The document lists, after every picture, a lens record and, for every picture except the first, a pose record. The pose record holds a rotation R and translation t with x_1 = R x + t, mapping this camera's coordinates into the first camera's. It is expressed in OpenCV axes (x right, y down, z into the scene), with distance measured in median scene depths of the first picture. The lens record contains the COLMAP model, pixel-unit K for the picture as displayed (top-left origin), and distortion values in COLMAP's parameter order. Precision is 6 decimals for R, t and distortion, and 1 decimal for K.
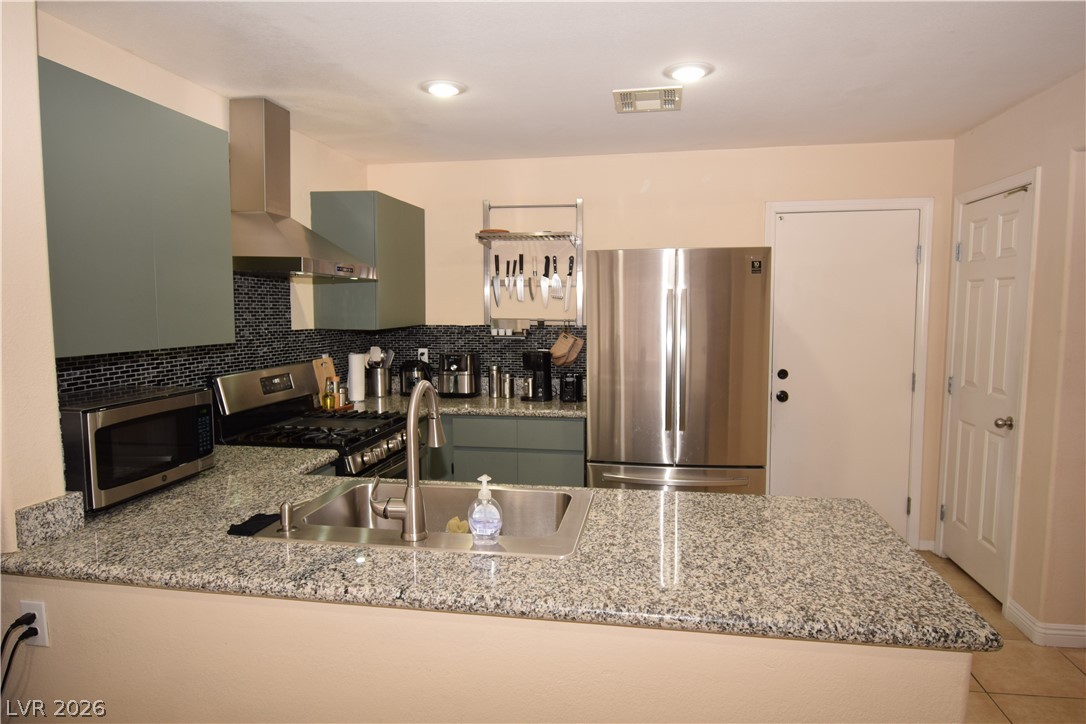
lens RADIAL K [[653.8, 0, 543.0], [0, 653.8, 362.0], [0, 0, 1]] dist [0.025722, -0.048371]
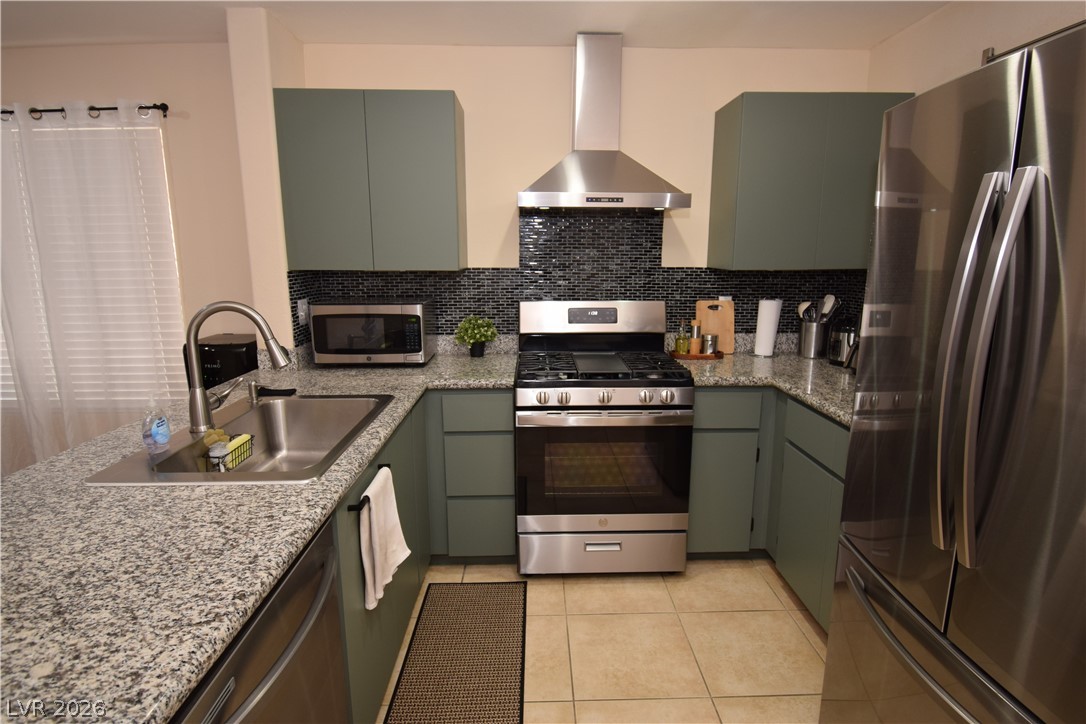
lens RADIAL K [[561.8, 0, 543.0], [0, 561.8, 362.0], [0, 0, 1]] dist [0.014697, -0.025014]
pose [[0.201185, 0.187339, -0.961472, 0.467773], [-0.085016, 0.981177, 0.173389, -0.044570], [0.975857, 0.046857, 0.213325, 0.722155]]
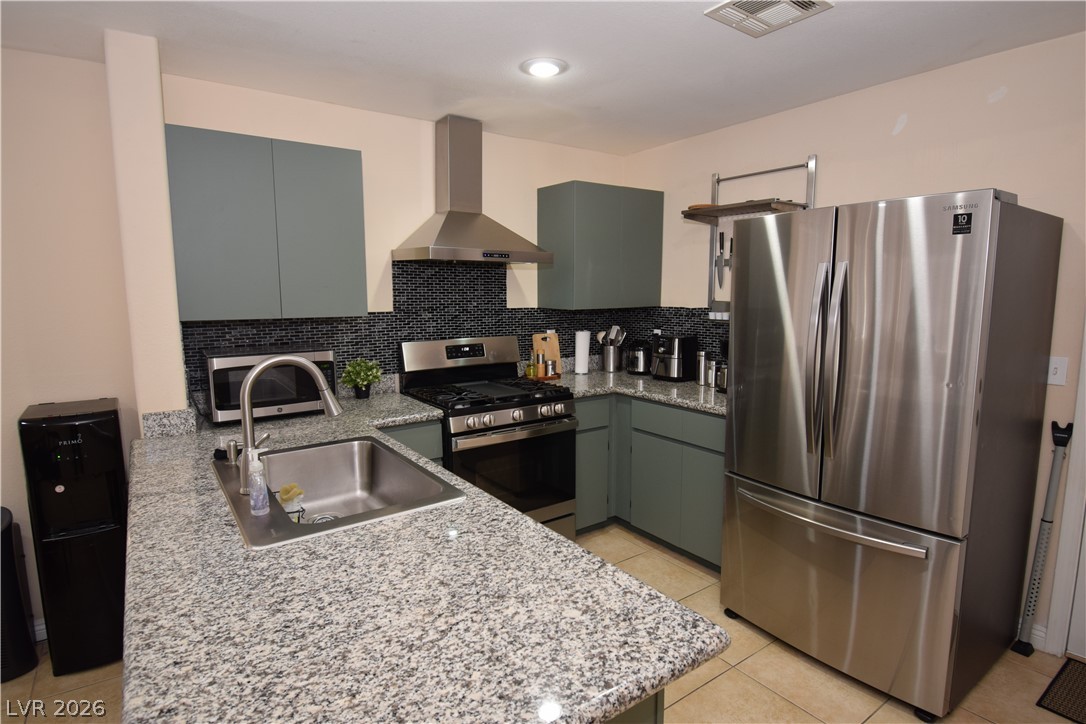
lens RADIAL K [[561.8, 0, 543.0], [0, 561.8, 362.0], [0, 0, 1]] dist [0.014697, -0.025014]
pose [[0.714009, 0.088241, -0.694554, 0.429092], [-0.057947, 0.996070, 0.066978, -0.025987], [0.697735, -0.007576, 0.716316, 0.341306]]
